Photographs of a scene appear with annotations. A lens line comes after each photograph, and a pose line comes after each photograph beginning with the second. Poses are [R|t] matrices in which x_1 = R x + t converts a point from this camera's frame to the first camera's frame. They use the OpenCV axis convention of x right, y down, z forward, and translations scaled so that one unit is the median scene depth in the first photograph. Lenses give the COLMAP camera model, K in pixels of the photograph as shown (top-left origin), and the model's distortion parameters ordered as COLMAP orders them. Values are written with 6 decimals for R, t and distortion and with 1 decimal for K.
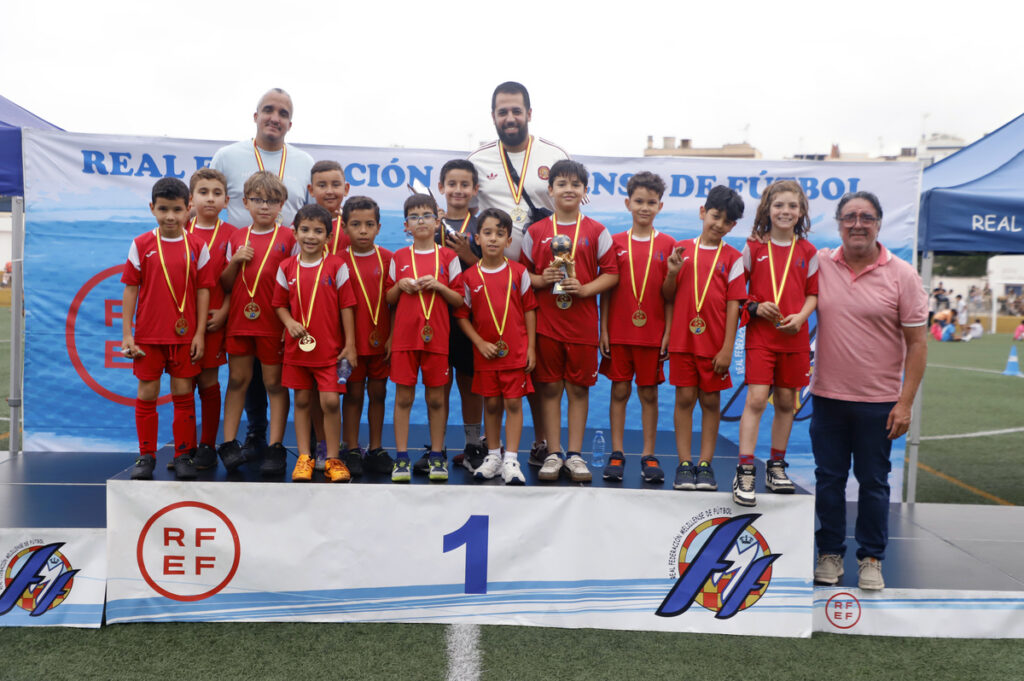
lens RADIAL K [[1263.0, 0, 512.0], [0, 1263.0, 340.5], [0, 0, 1]] dist [0.189172, -0.022198]
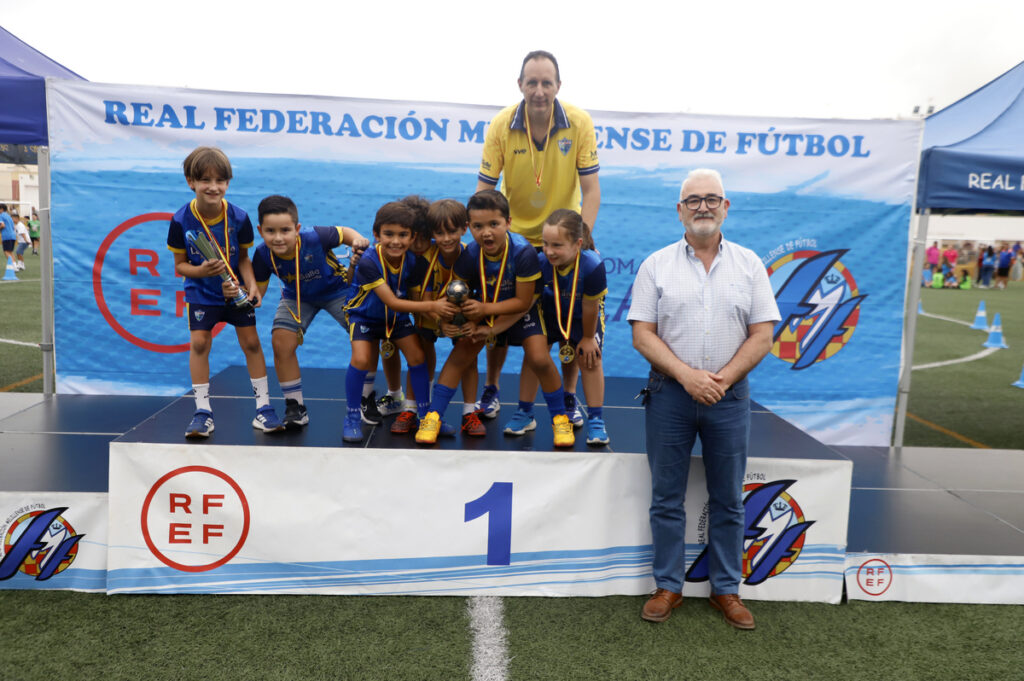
lens RADIAL K [[974.8, 0, 508.8], [0, 974.8, 340.5], [0, 0, 1]] dist [0.038326, 0.076488]
pose [[0.999908, 0.006855, 0.011742, -0.023367], [-0.007596, 0.997908, 0.064195, -0.011467], [-0.011278, -0.064278, 0.997868, 0.214421]]
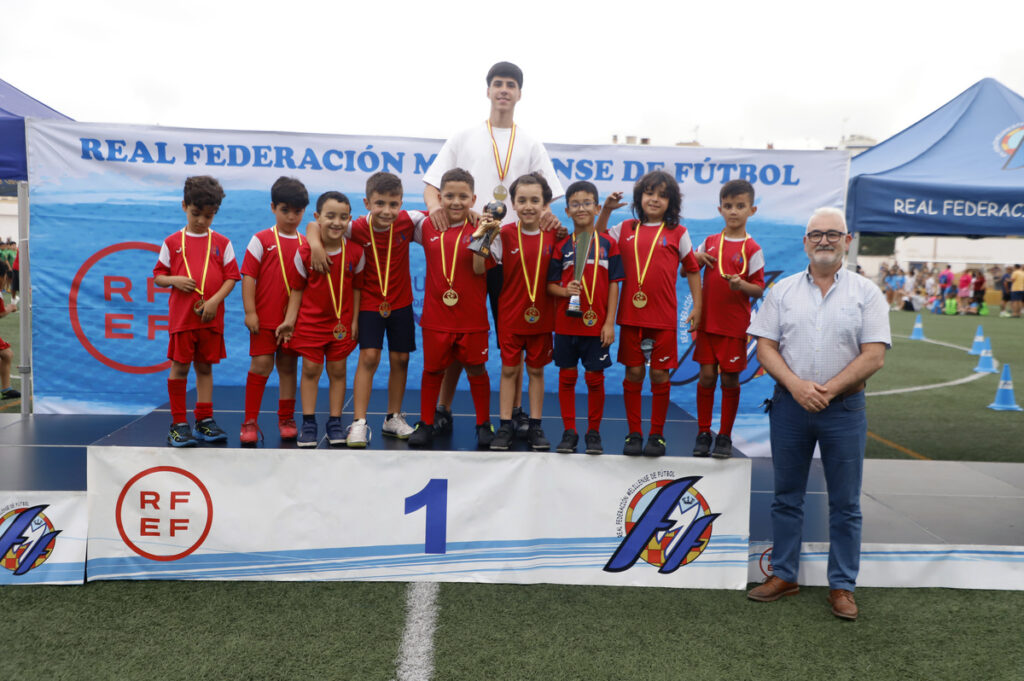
lens RADIAL K [[1060.6, 0, 510.0], [0, 1060.6, 345.5], [0, 0, 1]] dist [0.053253, 0.152904]
pose [[0.999960, -0.001085, 0.008858, 0.020230], [0.000781, 0.999410, 0.034331, -0.003740], [-0.008890, -0.034323, 0.999371, 0.087120]]
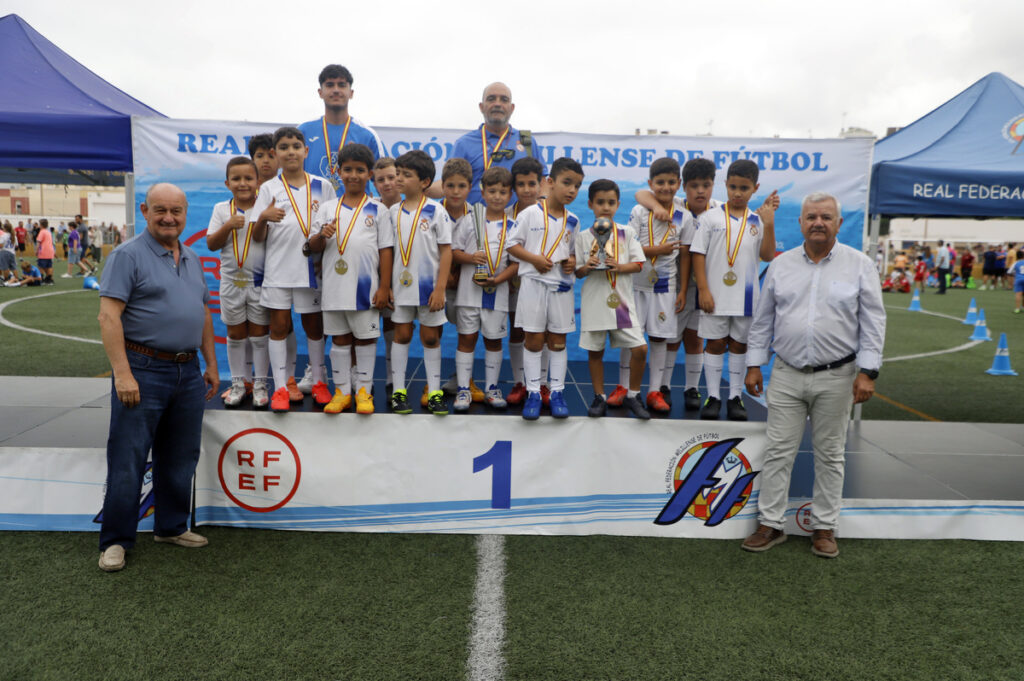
lens RADIAL K [[937.0, 0, 516.2], [0, 937.0, 340.4], [0, 0, 1]] dist [0.014320, 0.104465]
pose [[0.999818, -0.001896, -0.019006, 0.001600], [0.003034, 0.998191, 0.060050, -0.004962], [0.018858, -0.060097, 0.998014, 0.110831]]
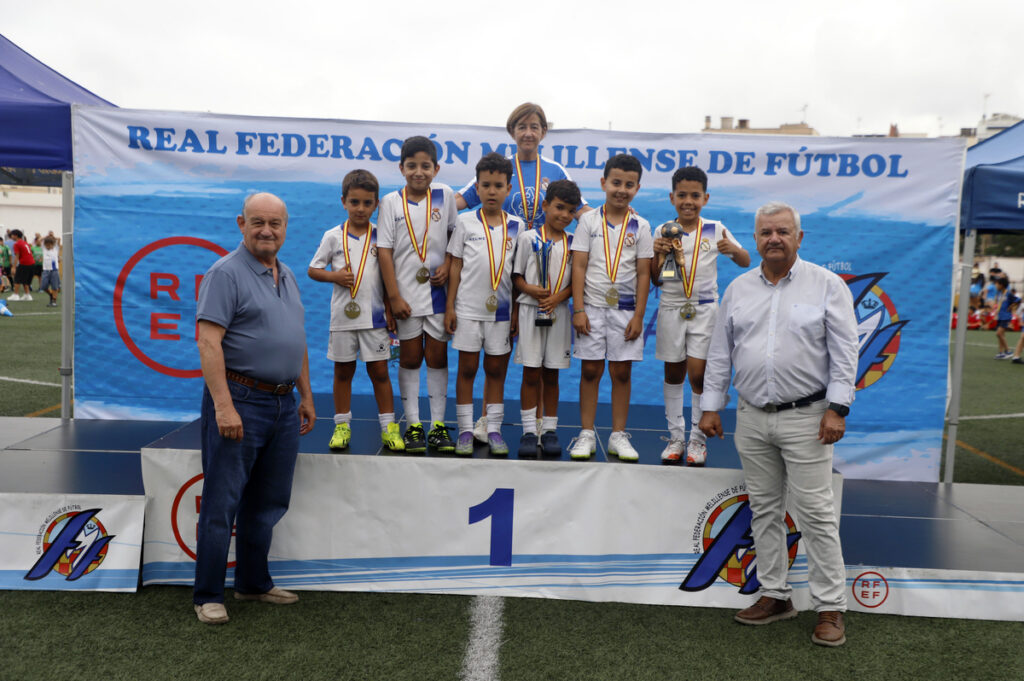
lens RADIAL K [[1230.3, 0, 515.4], [0, 1230.3, 346.7], [0, 0, 1]] dist [0.150204, 0.048159]
pose [[0.998913, 0.009873, -0.045552, 0.020073], [-0.008793, 0.999677, 0.023851, 0.001006], [0.045773, -0.023425, 0.998677, 0.020835]]
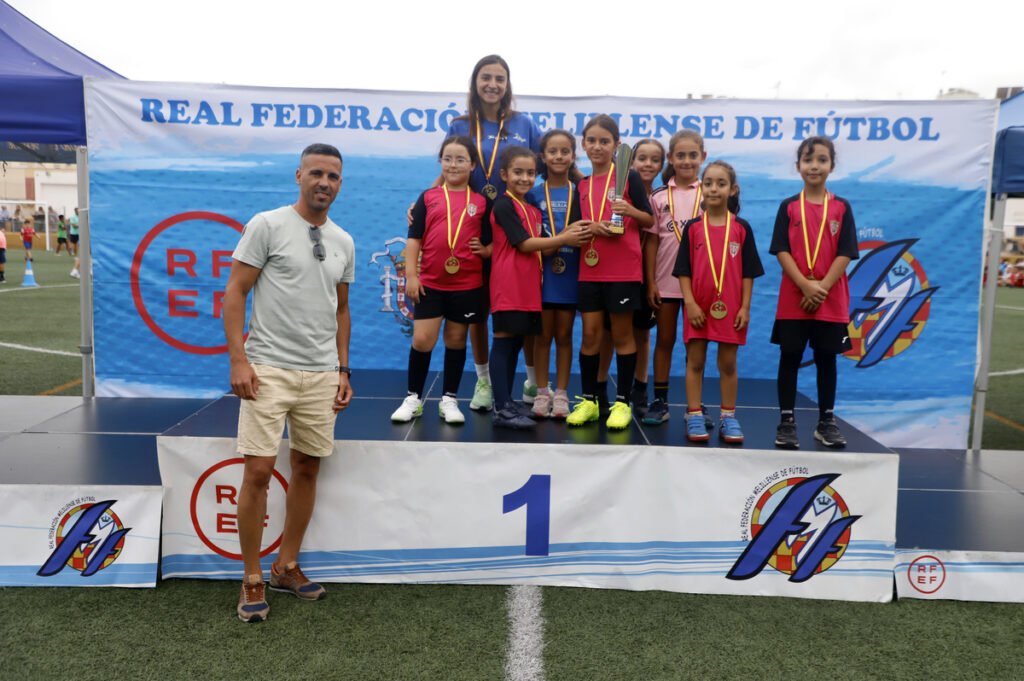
lens RADIAL K [[1107.6, 0, 514.5], [0, 1107.6, 345.7], [0, 0, 1]] dist [0.104550, 0.011959]
pose [[0.999038, -0.001628, -0.043827, -0.006820], [0.004211, 0.998254, 0.058918, -0.006479], [0.043654, -0.059046, 0.997300, 0.135104]]
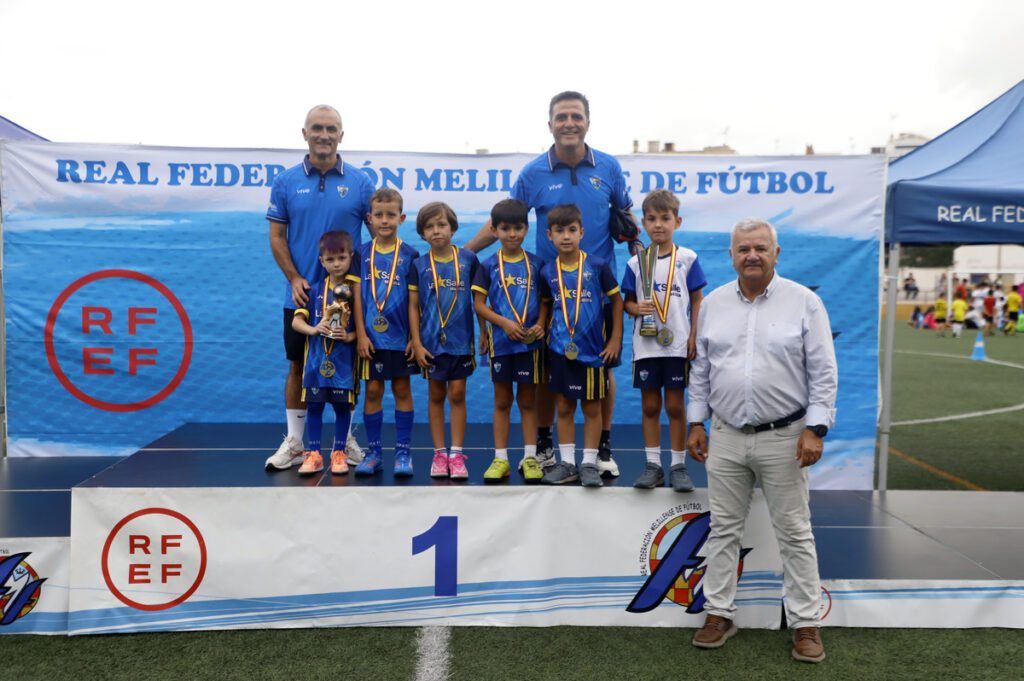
lens RADIAL K [[1183.1, 0, 508.7], [0, 1183.1, 343.0], [0, 0, 1]] dist [0.136349, 0.019852]
pose [[0.999789, -0.020340, -0.003029, 0.020997], [0.020358, 0.999774, 0.006083, -0.002108], [0.002904, -0.006144, 0.999977, 0.054569]]
